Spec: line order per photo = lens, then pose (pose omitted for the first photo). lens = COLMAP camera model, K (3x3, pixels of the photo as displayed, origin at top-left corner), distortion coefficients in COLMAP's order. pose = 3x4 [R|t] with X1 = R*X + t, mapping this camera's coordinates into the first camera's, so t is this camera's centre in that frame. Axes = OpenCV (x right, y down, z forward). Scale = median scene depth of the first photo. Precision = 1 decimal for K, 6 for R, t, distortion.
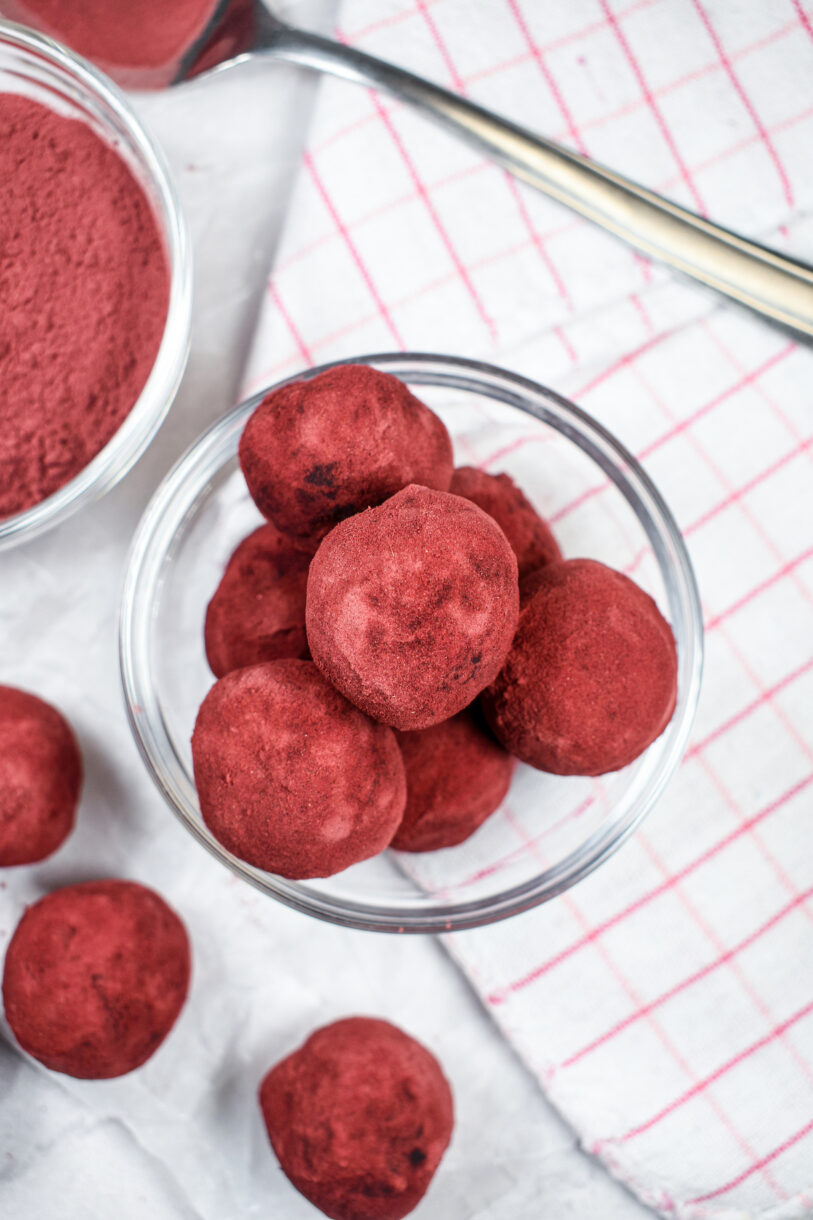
lens RADIAL K [[1427.4, 0, 406.5], [0, 1427.4, 610.0], [0, 0, 1]] dist [-0.013512, -0.003846]
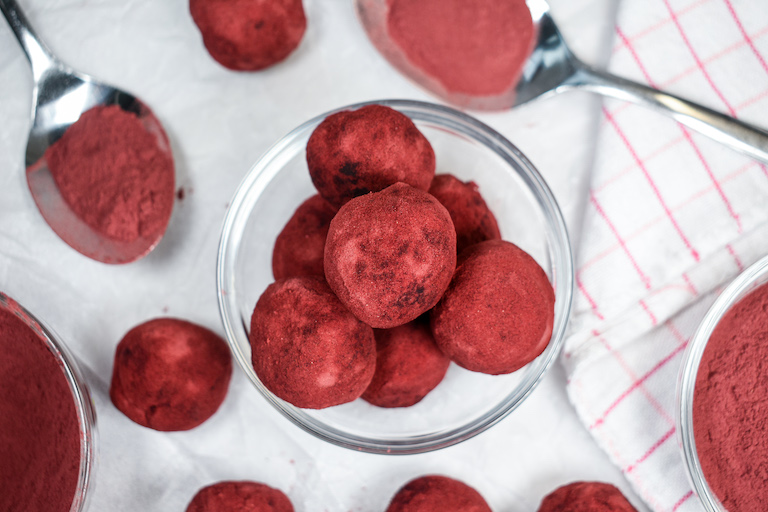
lens RADIAL K [[1088.0, 0, 384.0], [0, 1088.0, 256.0], [0, 0, 1]] dist [0.006419, 0.001964]
pose [[0.985916, 0.139463, -0.092307, 0.111120], [-0.139945, 0.990158, 0.001258, -0.001426], [0.091574, 0.011677, 0.995730, -0.257771]]
